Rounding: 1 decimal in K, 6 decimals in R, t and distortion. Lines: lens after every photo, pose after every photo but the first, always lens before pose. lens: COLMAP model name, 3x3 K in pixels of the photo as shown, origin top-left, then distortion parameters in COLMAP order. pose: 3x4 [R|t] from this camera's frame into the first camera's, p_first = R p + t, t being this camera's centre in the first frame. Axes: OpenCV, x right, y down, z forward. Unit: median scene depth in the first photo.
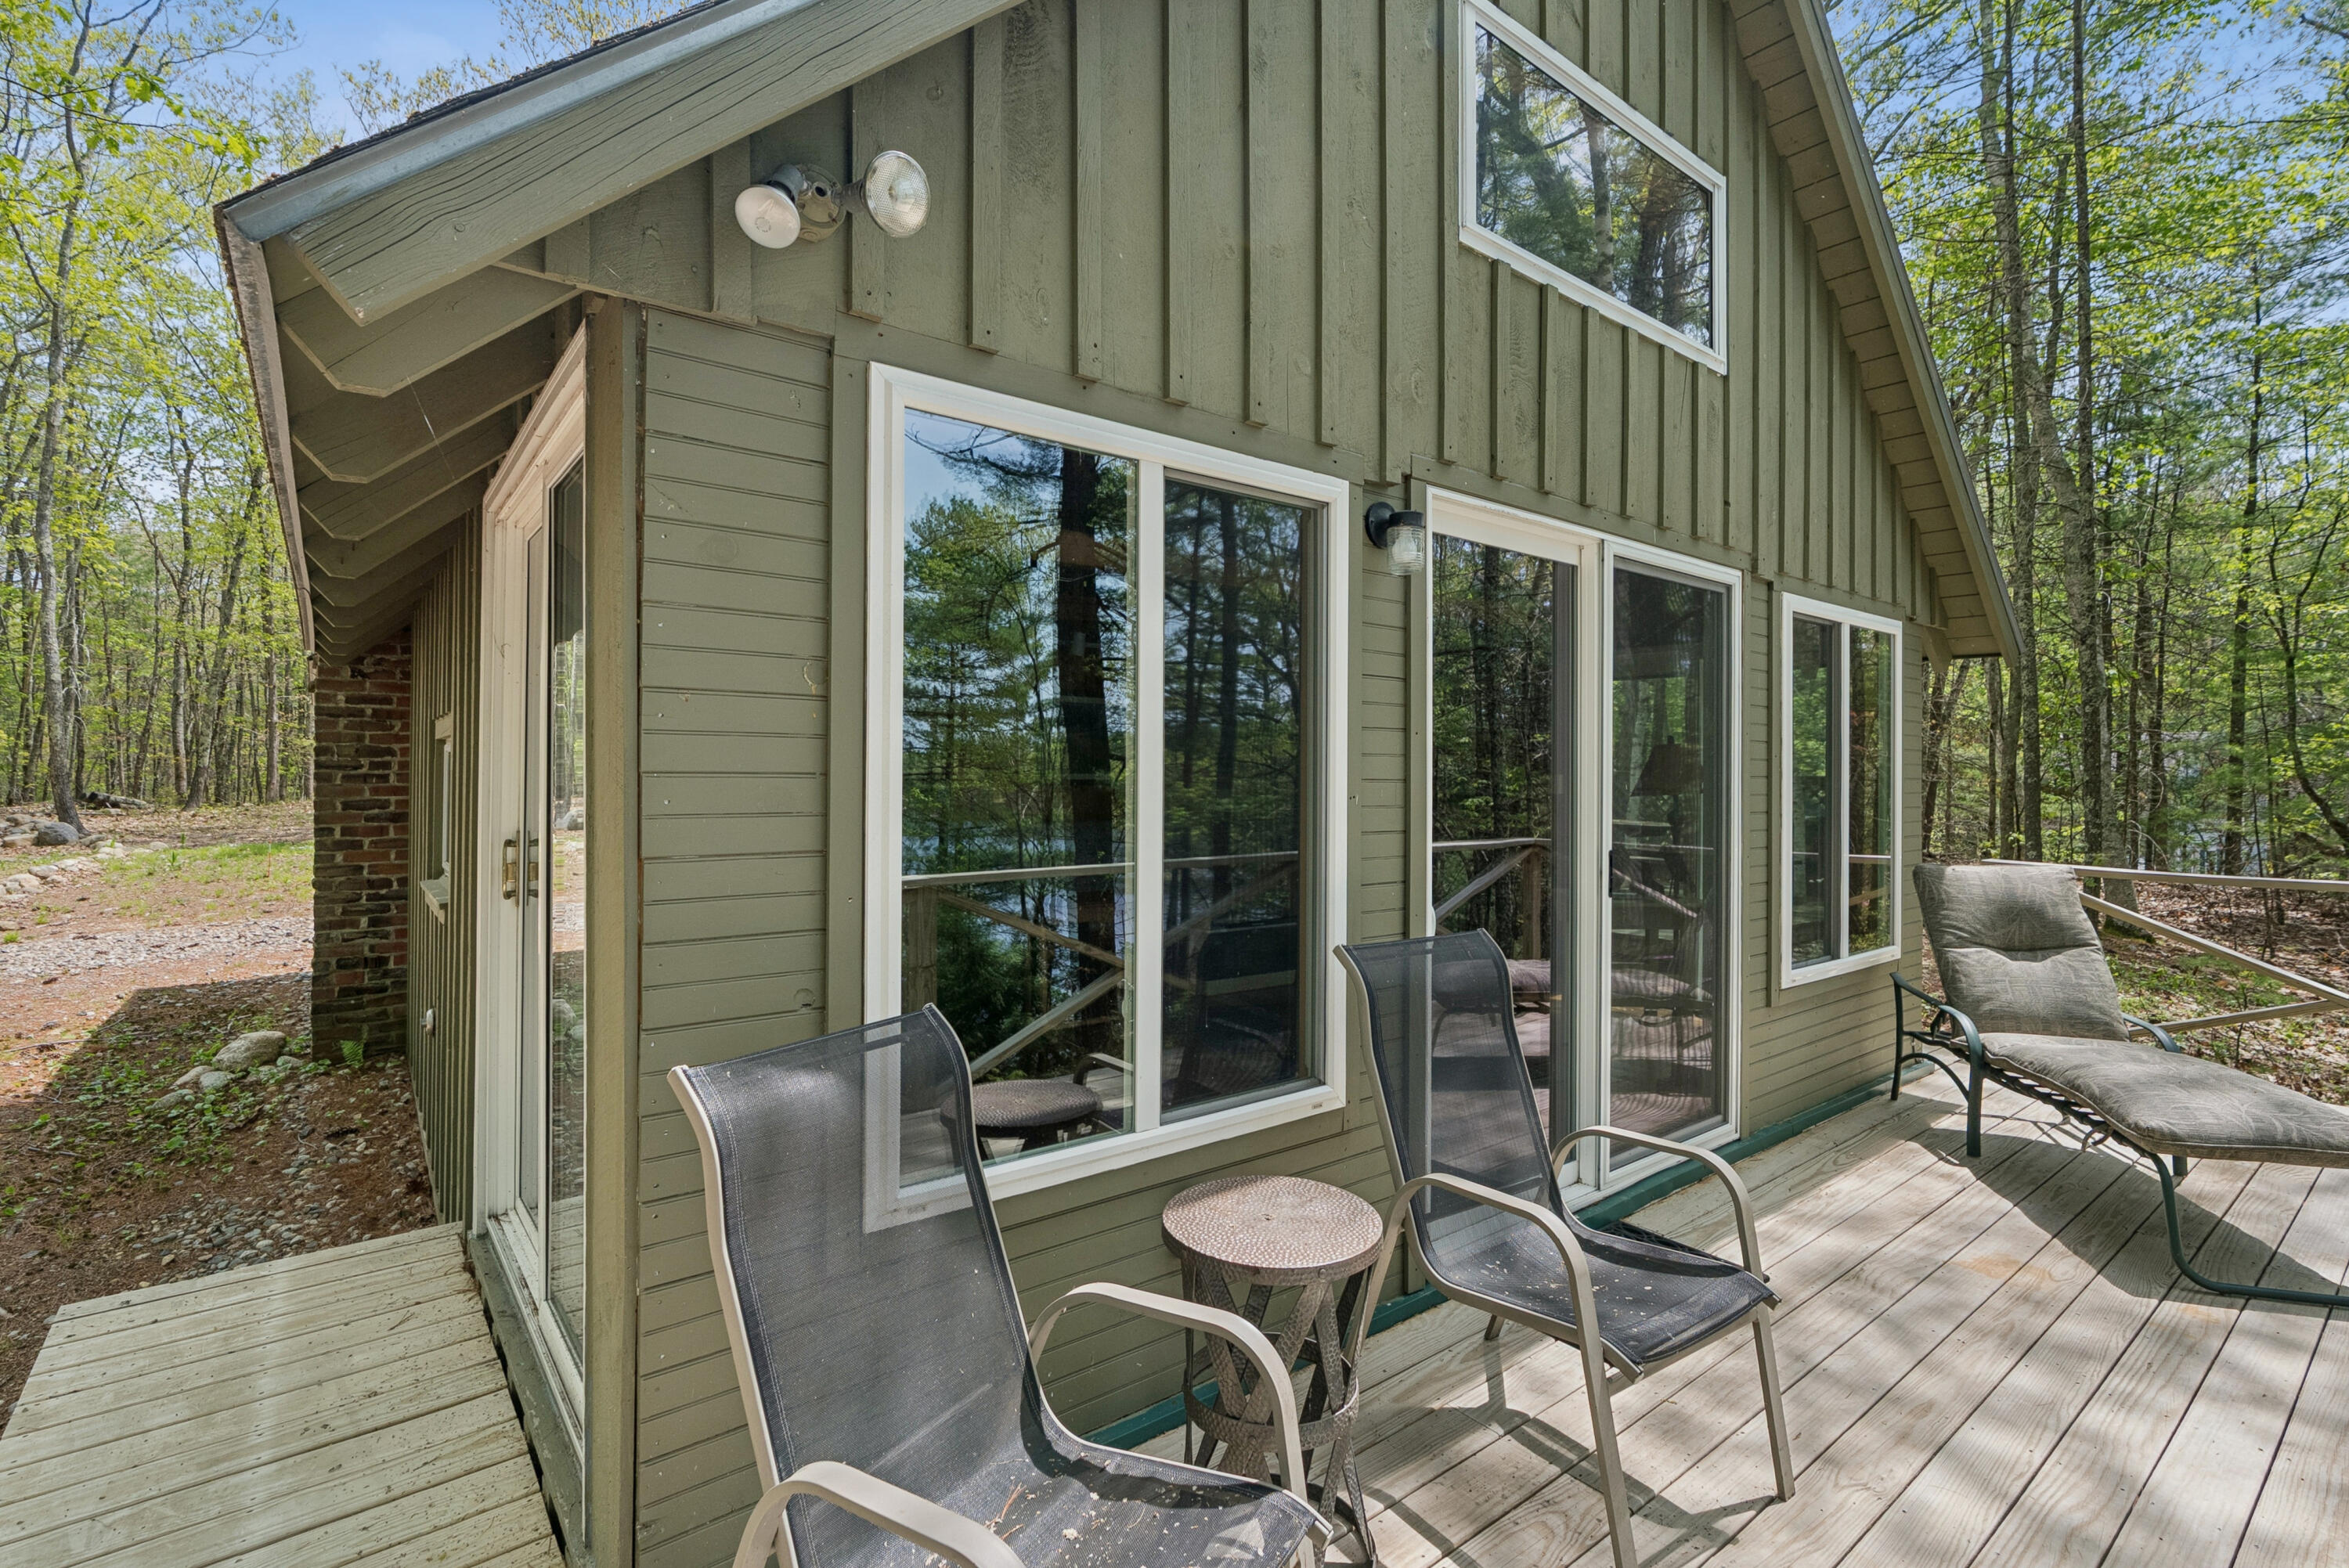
lens RADIAL K [[1074.2, 0, 1173.1], [0, 1074.2, 791.4], [0, 0, 1]] dist [-0.006431, 0.000791]
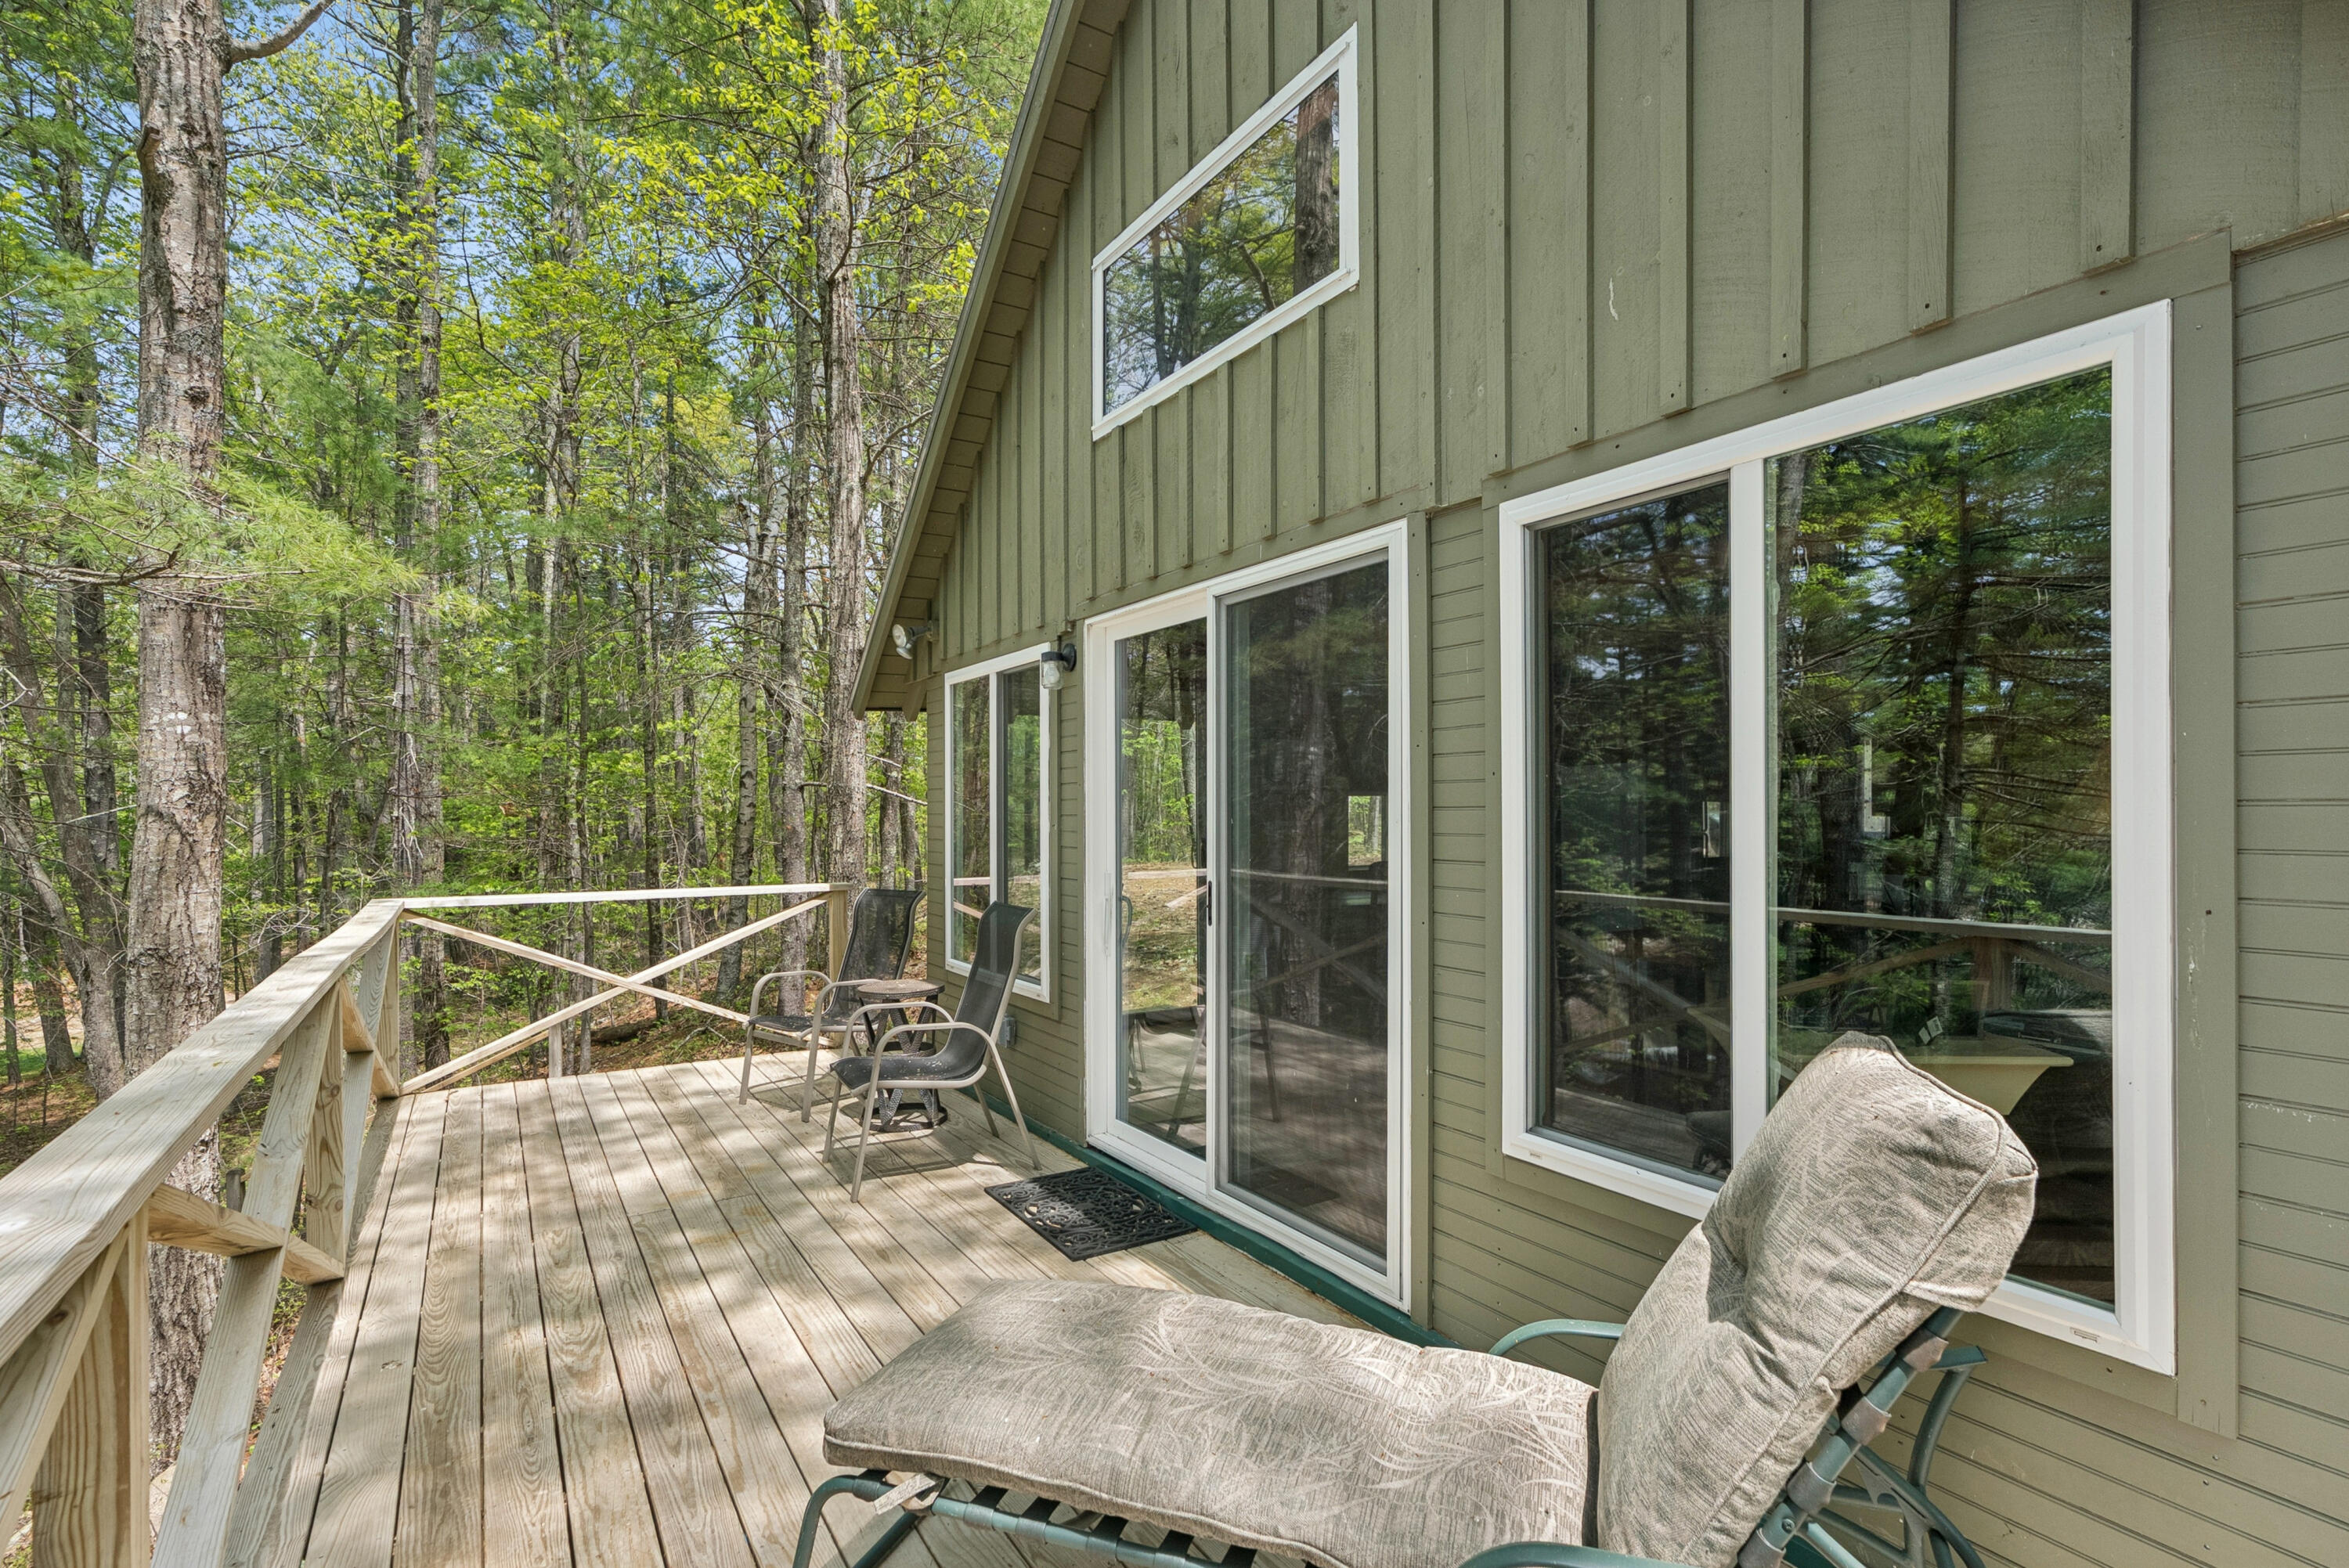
lens RADIAL K [[1074.2, 0, 1174.6], [0, 1074.2, 793.1], [0, 0, 1]] dist [-0.006431, 0.000791]
pose [[-0.088884, -0.021065, -0.995819, 1.321680], [-0.003155, 0.999777, -0.020867, -0.005075], [0.996037, 0.001287, -0.088931, 0.954154]]
